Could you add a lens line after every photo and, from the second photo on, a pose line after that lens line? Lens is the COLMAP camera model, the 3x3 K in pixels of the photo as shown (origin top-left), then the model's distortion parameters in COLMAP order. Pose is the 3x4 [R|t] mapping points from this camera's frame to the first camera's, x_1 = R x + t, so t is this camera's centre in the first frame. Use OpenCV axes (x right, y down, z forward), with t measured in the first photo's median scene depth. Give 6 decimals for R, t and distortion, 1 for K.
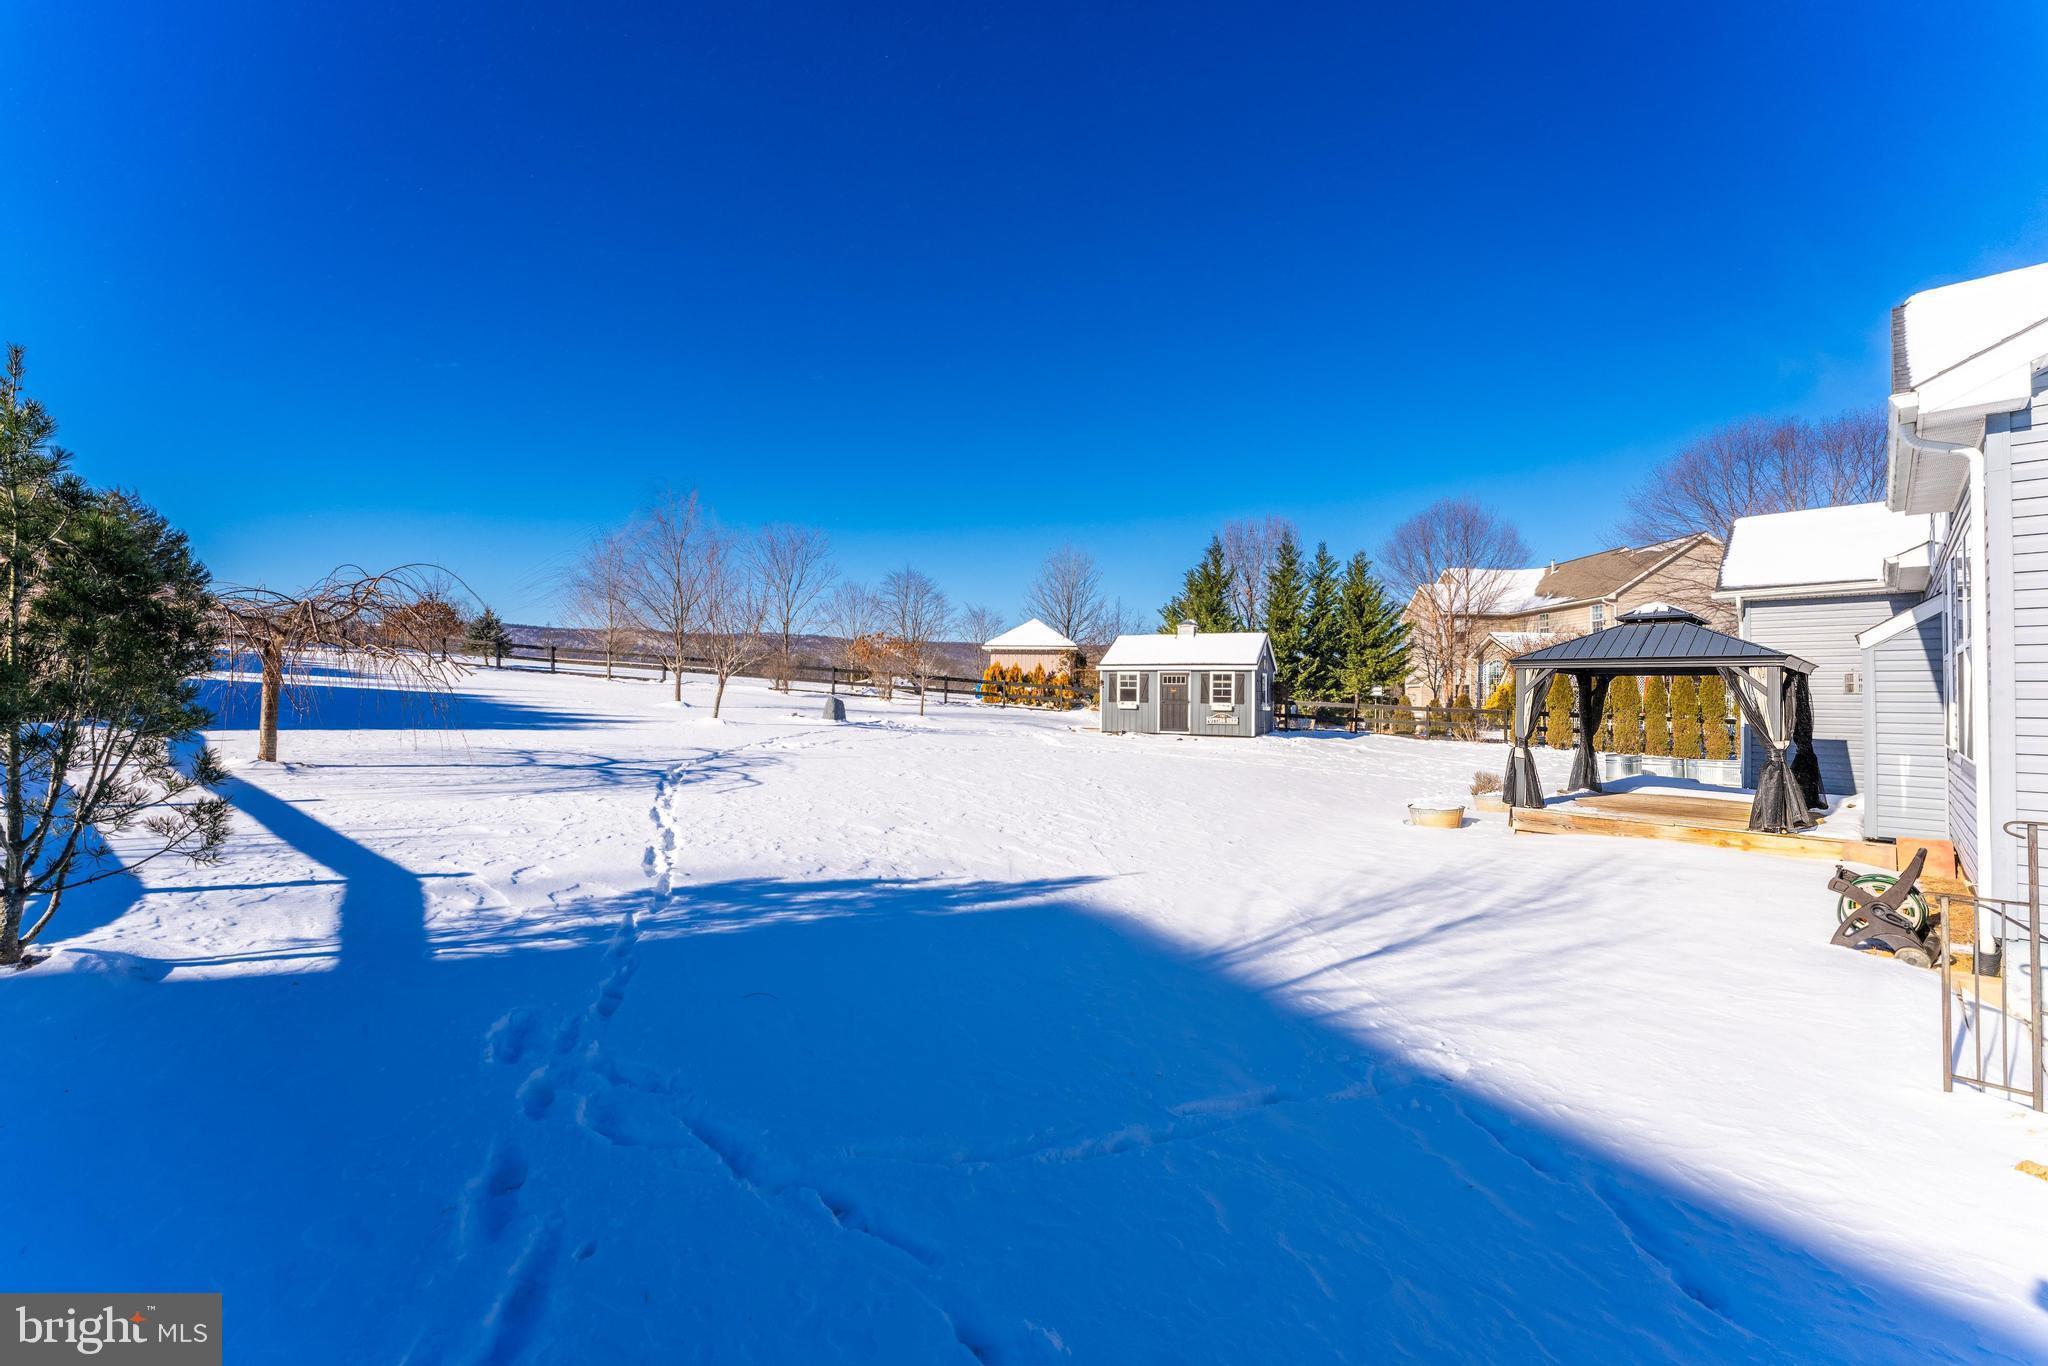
lens RADIAL K [[821.6, 0, 1024.0], [0, 821.6, 683.0], [0, 0, 1]] dist [0.001385, 0.000010]
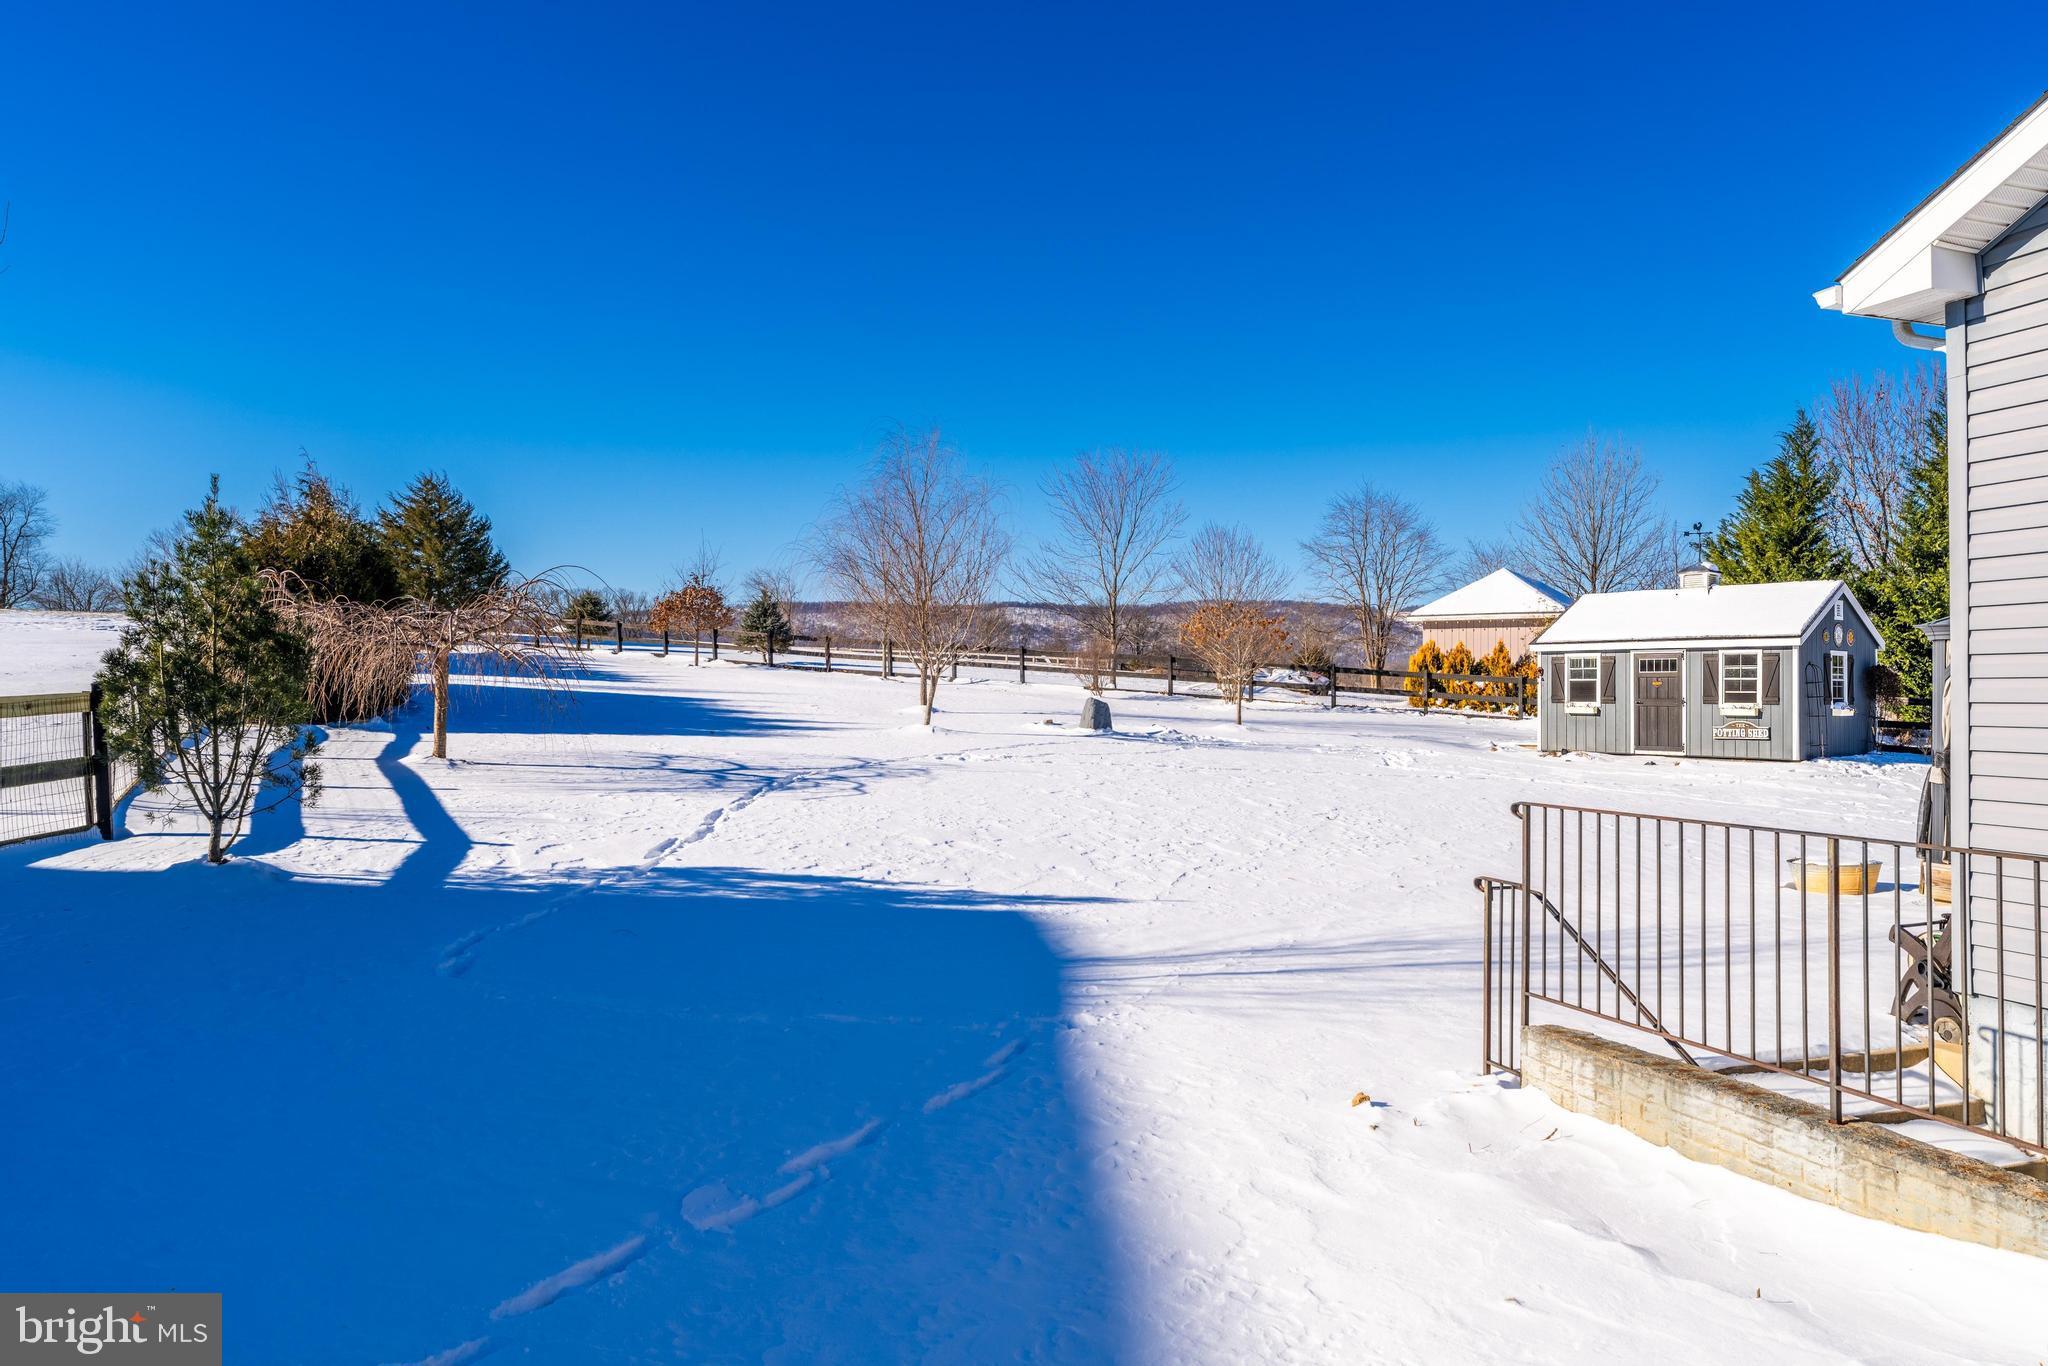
lens RADIAL K [[1366.5, 0, 1024.0], [0, 1366.5, 683.0], [0, 0, 1]] dist [0.003435, 0.000109]
pose [[0.901062, -0.013128, -0.433491, 0.188837], [0.014585, 0.999894, 0.000035, 0.002115], [0.433445, -0.006354, 0.901158, -0.100705]]
